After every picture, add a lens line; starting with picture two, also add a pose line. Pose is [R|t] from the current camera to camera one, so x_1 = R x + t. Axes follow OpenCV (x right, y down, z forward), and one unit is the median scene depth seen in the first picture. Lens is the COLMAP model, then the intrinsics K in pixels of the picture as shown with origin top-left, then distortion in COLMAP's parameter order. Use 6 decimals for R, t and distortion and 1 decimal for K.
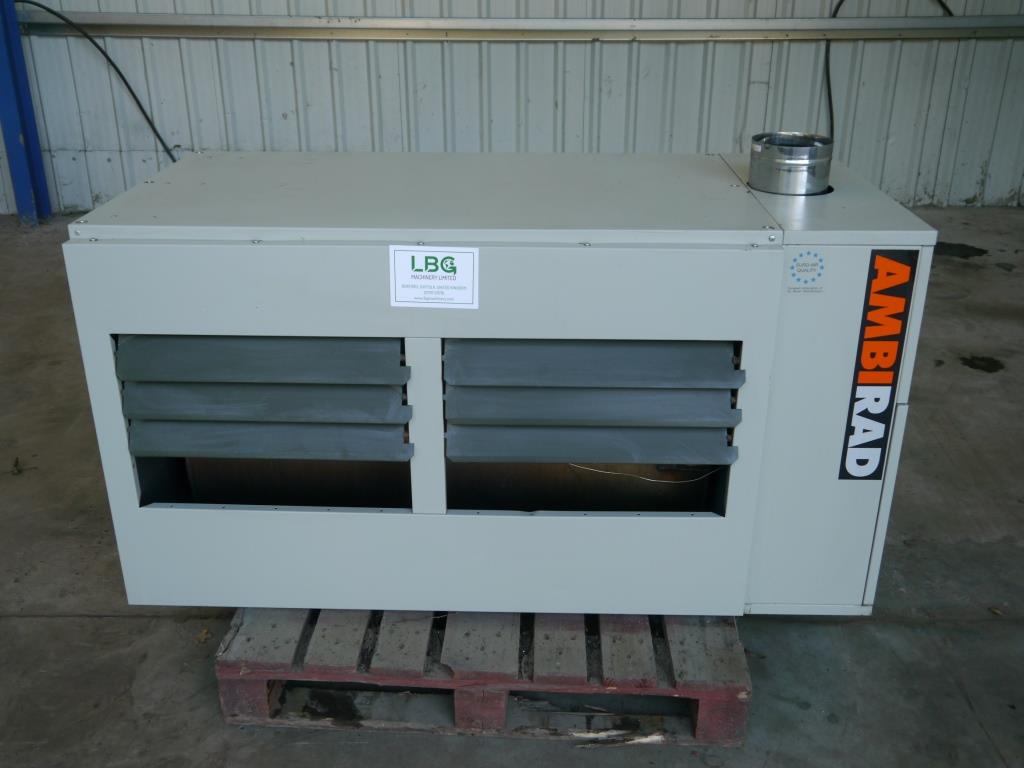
lens RADIAL K [[978.9, 0, 518.5], [0, 978.9, 385.3], [0, 0, 1]] dist [-0.008115, 0.000000]
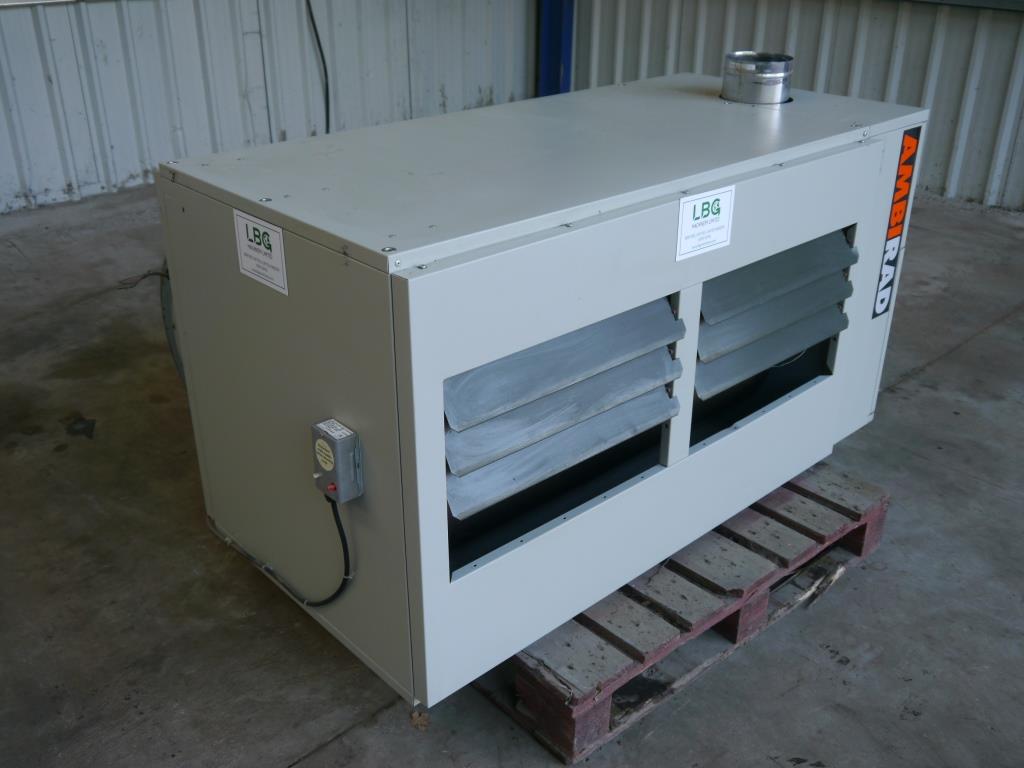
lens RADIAL K [[978.9, 0, 521.6], [0, 978.9, 382.9], [0, 0, 1]] dist [-0.008115, 0.000000]
pose [[0.718297, -0.309221, 0.623243, -0.826841], [0.280969, 0.948432, 0.146743, -0.141788], [-0.636479, 0.069707, 0.768138, 0.327319]]
